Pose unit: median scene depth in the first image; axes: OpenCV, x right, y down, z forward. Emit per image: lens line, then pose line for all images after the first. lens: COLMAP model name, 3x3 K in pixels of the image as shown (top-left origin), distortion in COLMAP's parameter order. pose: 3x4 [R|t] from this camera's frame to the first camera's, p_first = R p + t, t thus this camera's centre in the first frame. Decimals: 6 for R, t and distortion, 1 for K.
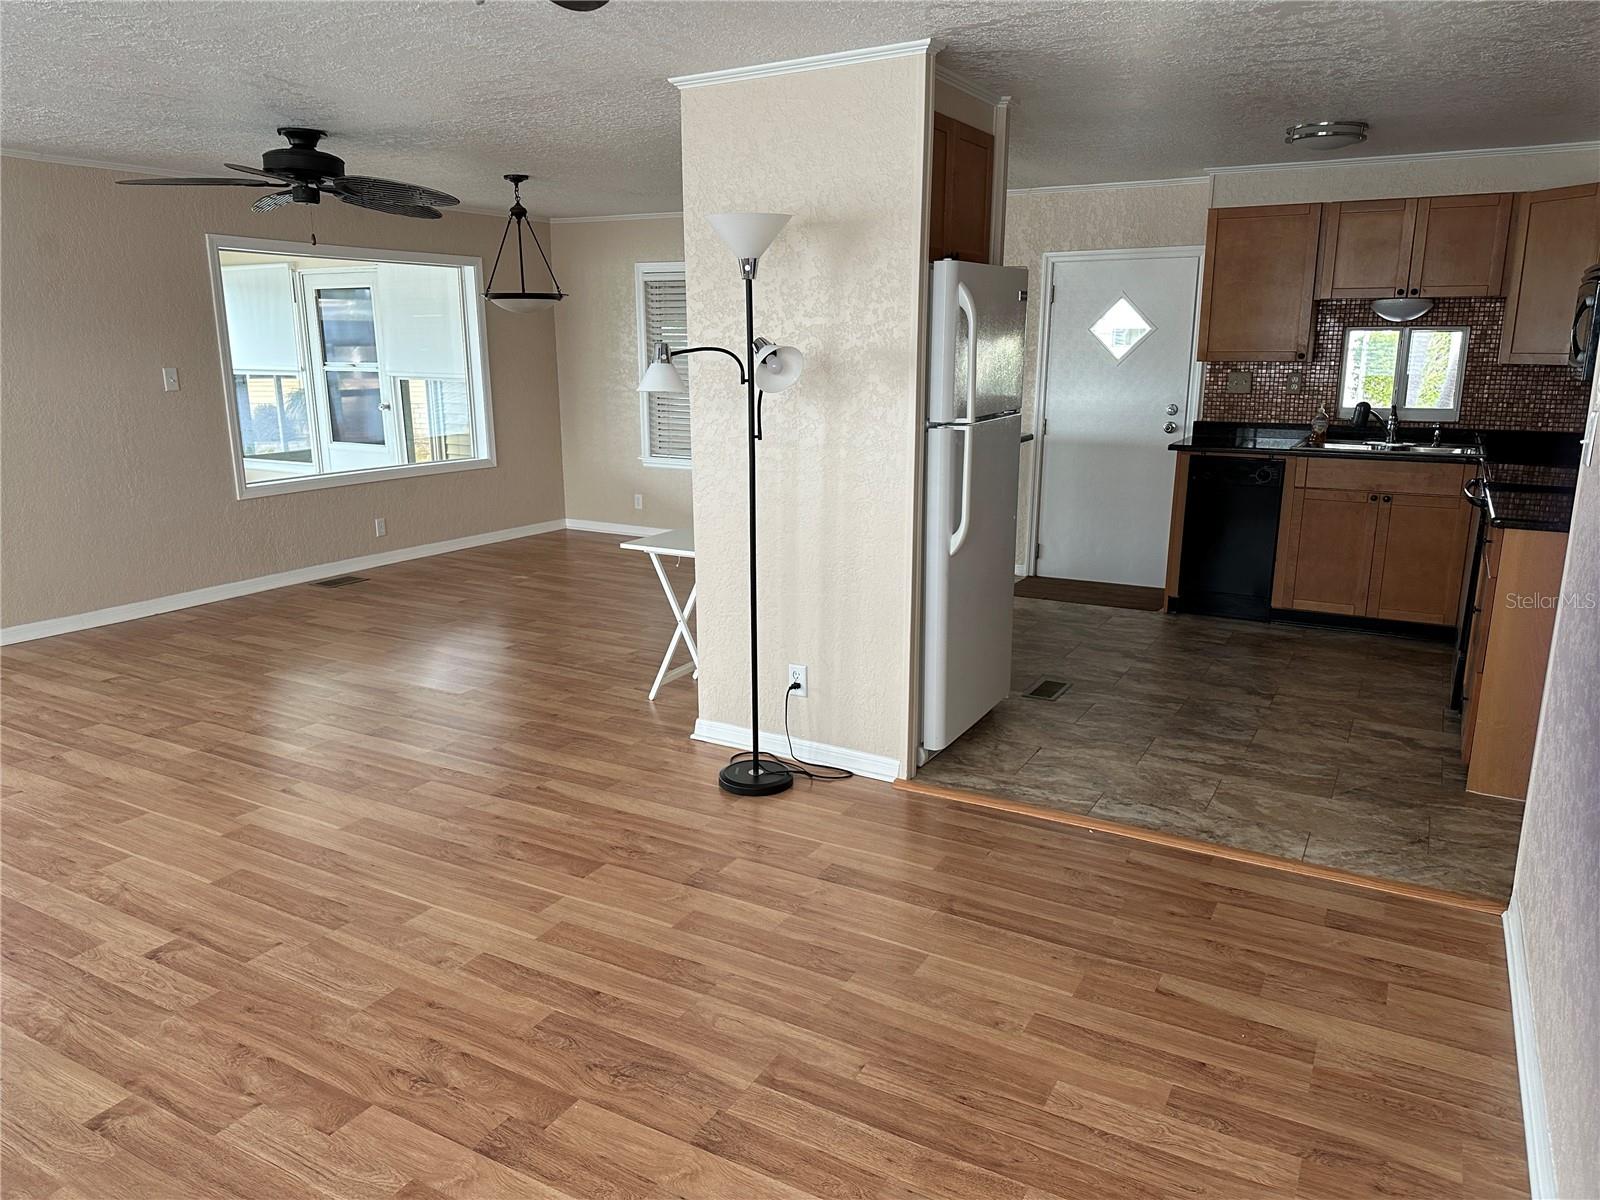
lens RADIAL K [[1122.6, 0, 797.8], [0, 1122.6, 611.2], [0, 0, 1]] dist [0.077395, -0.112585]
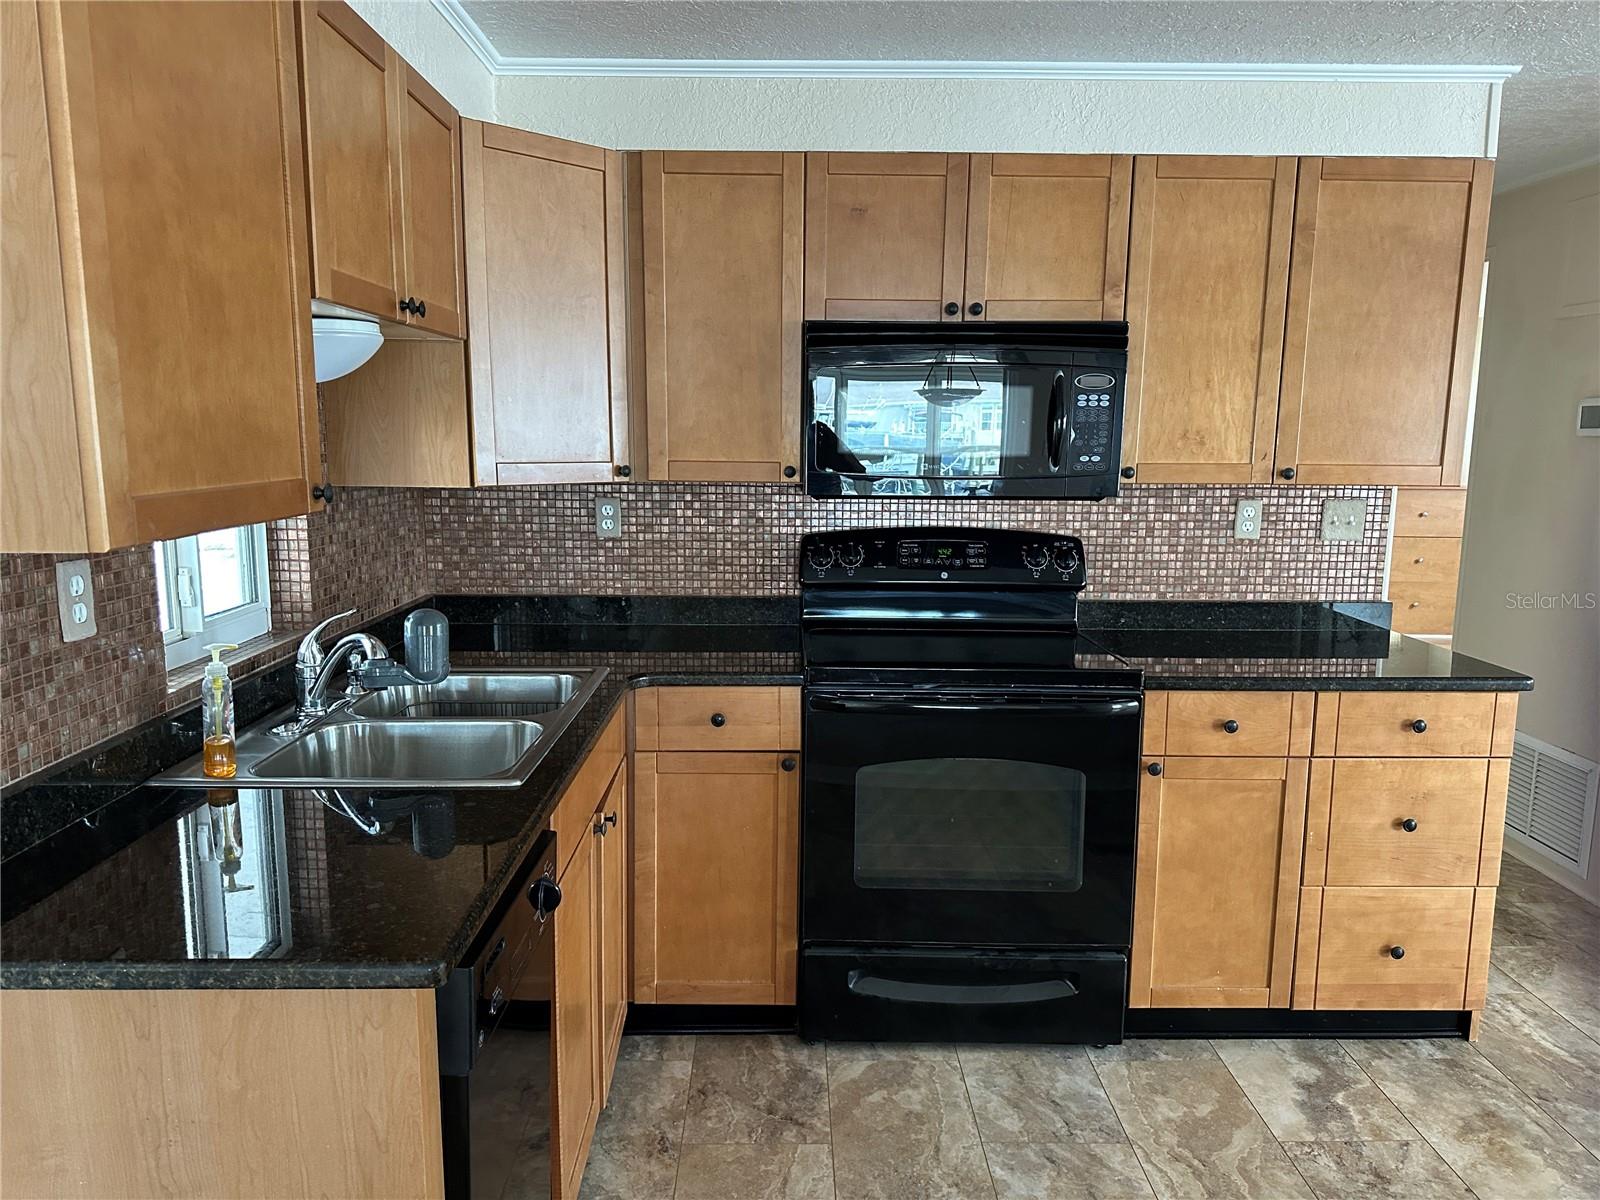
lens RADIAL K [[1122.6, 0, 797.8], [0, 1122.6, 611.2], [0, 0, 1]] dist [0.077395, -0.112585]
pose [[-0.498001, -0.135570, 0.856513, 0.149814], [0.202411, 0.942249, 0.266828, -0.266810], [-0.843223, 0.306248, -0.441800, 1.111331]]
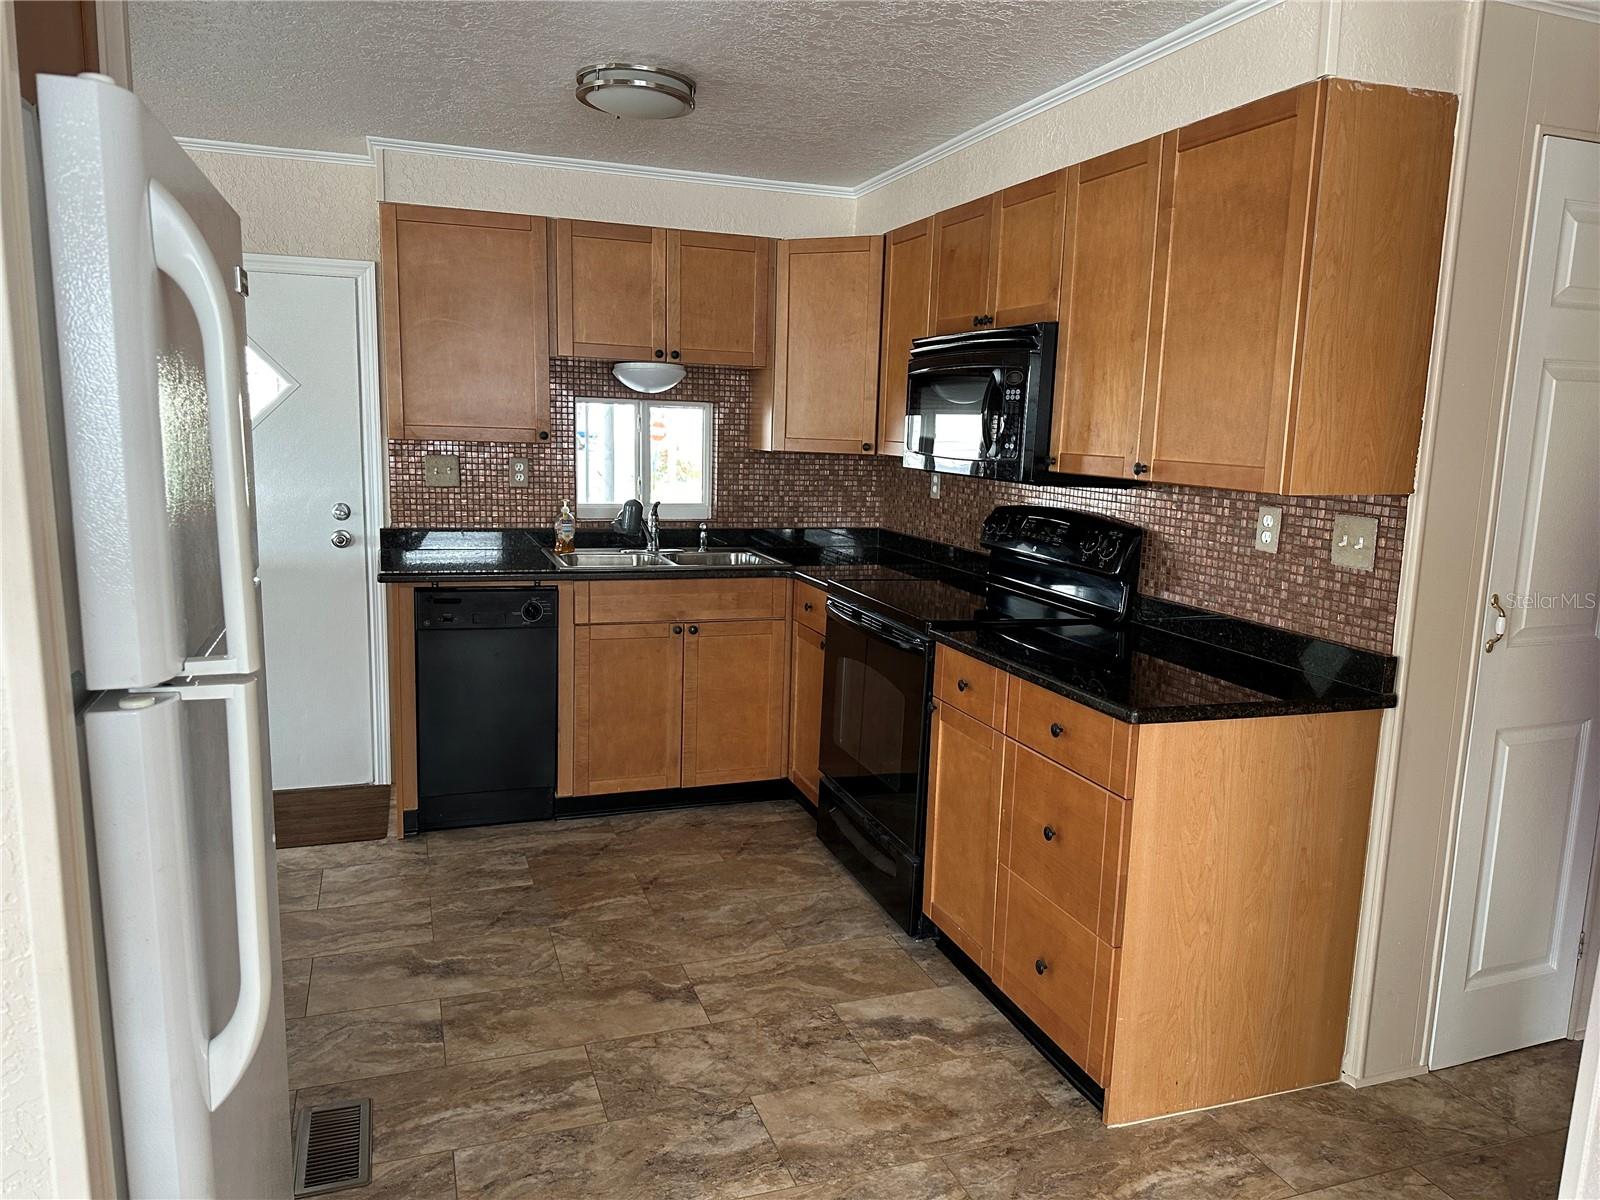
lens RADIAL K [[1114.4, 0, 798.6], [0, 1114.4, 613.6], [0, 0, 1]] dist [0.175301, -0.373540]
pose [[0.663721, -0.104080, 0.740704, 0.024436], [0.145701, 0.989293, 0.008453, -0.107247], [-0.733653, 0.102310, 0.671779, 0.465331]]
